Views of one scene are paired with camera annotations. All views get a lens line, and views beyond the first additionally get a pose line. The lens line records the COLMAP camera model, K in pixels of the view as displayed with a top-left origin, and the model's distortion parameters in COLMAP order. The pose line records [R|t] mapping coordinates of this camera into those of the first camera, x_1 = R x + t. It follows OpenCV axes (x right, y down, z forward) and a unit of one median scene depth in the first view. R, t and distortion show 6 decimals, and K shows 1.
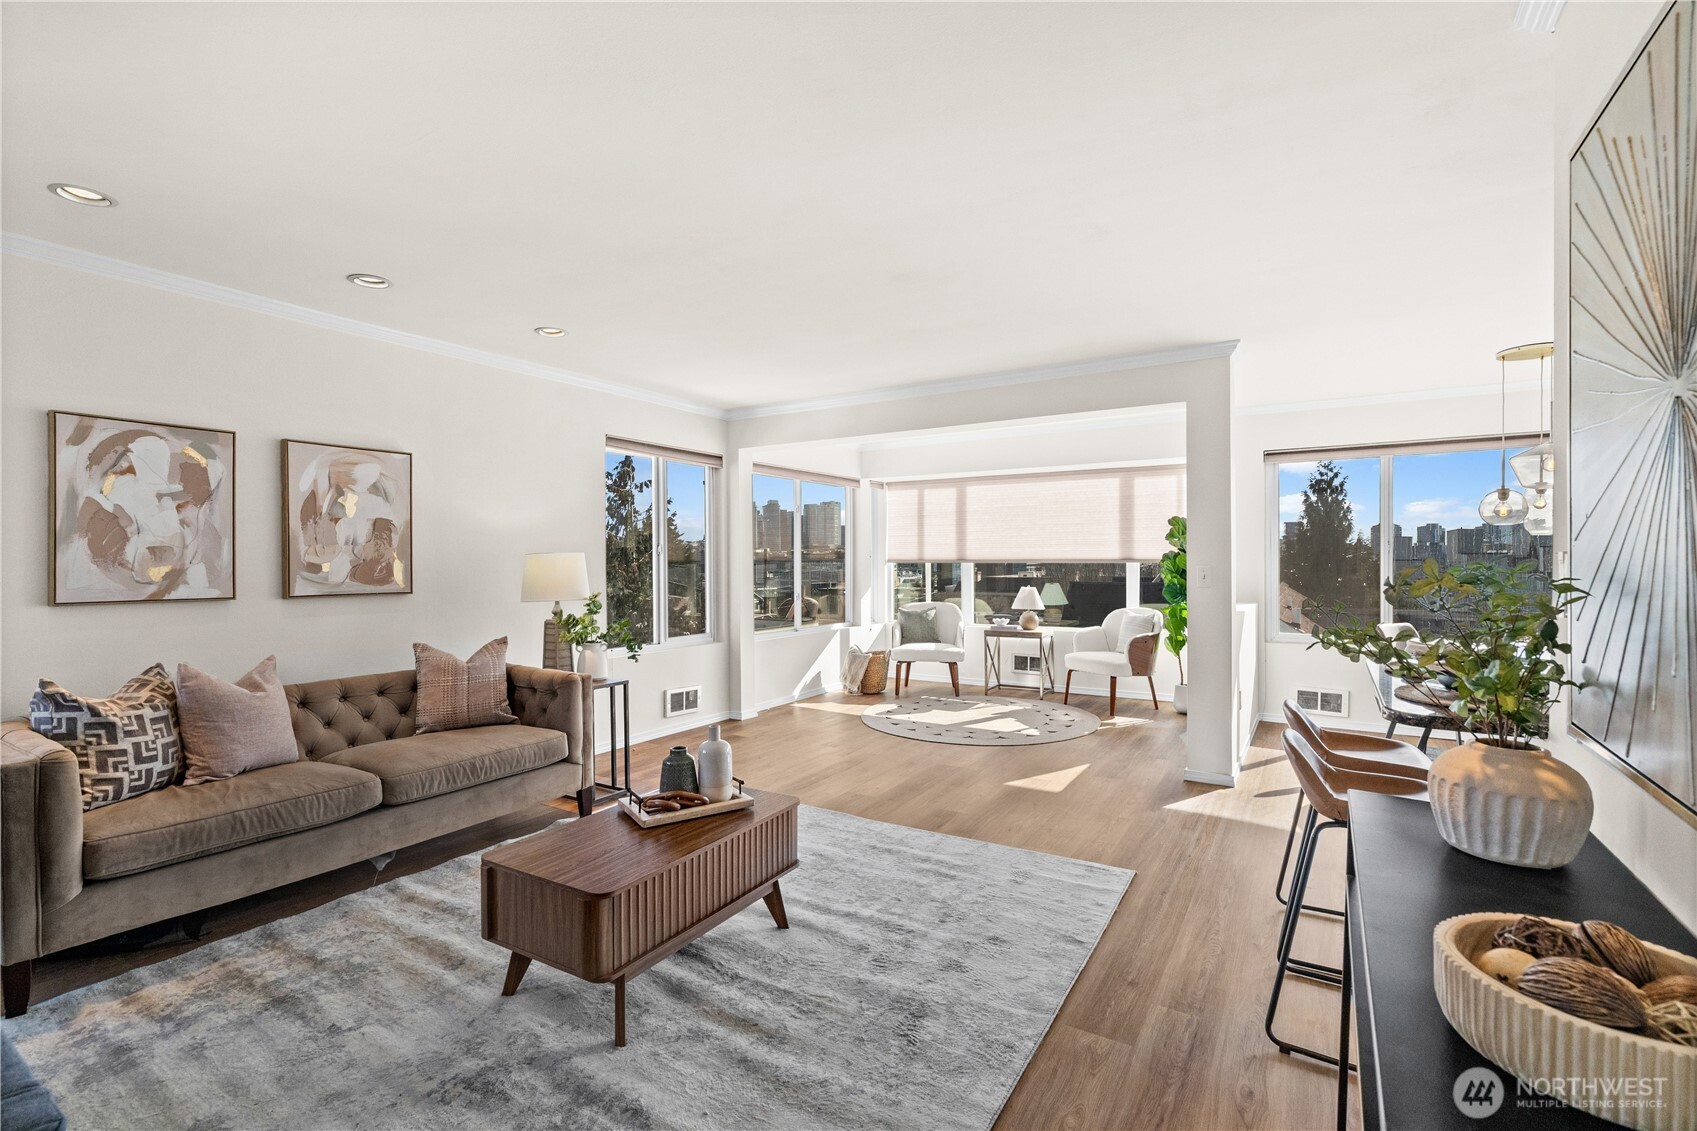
lens RADIAL K [[777.9, 0, 841.5], [0, 777.9, 564.5], [0, 0, 1]] dist [-0.002651, -0.000913]
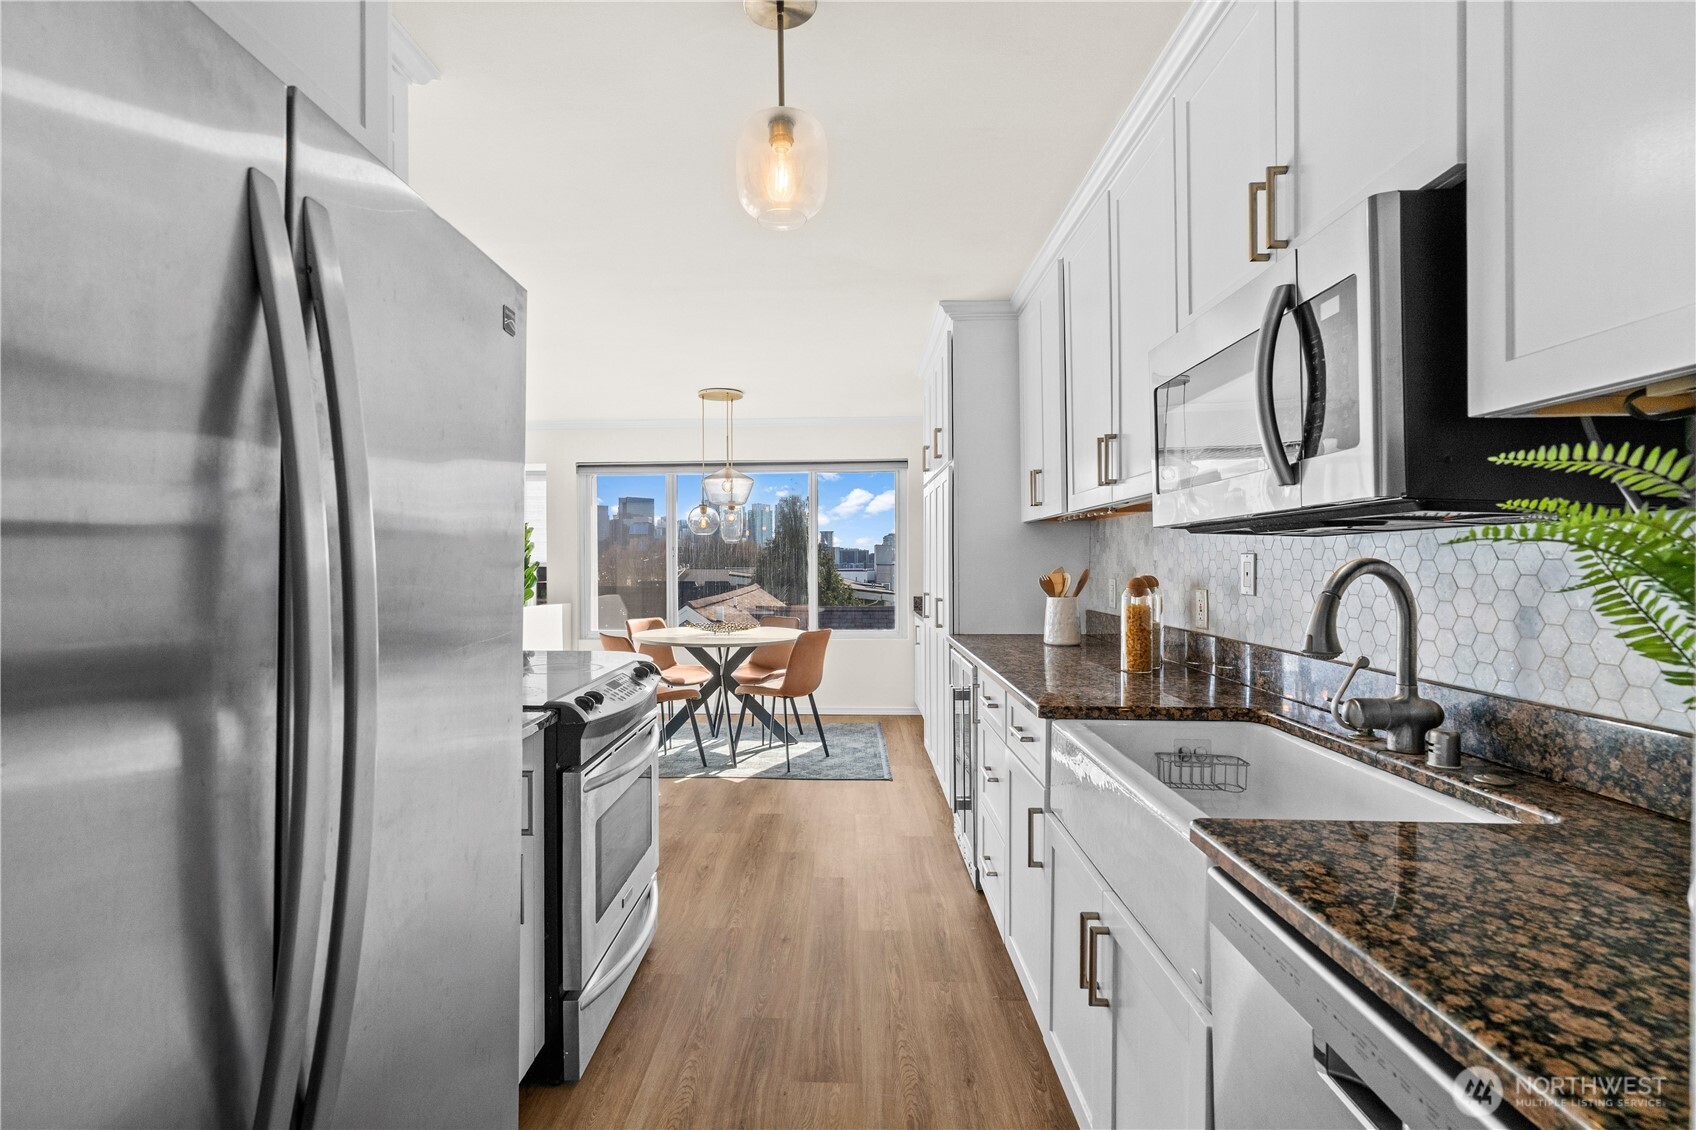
lens RADIAL K [[777.5, 0, 841.0], [0, 777.5, 564.0], [0, 0, 1]] dist [-0.002651, -0.000913]
pose [[0.855536, -0.000914, 0.517742, 0.245817], [0.004298, 0.999977, -0.005337, 0.002070], [-0.517725, 0.006792, 0.855520, -0.094902]]
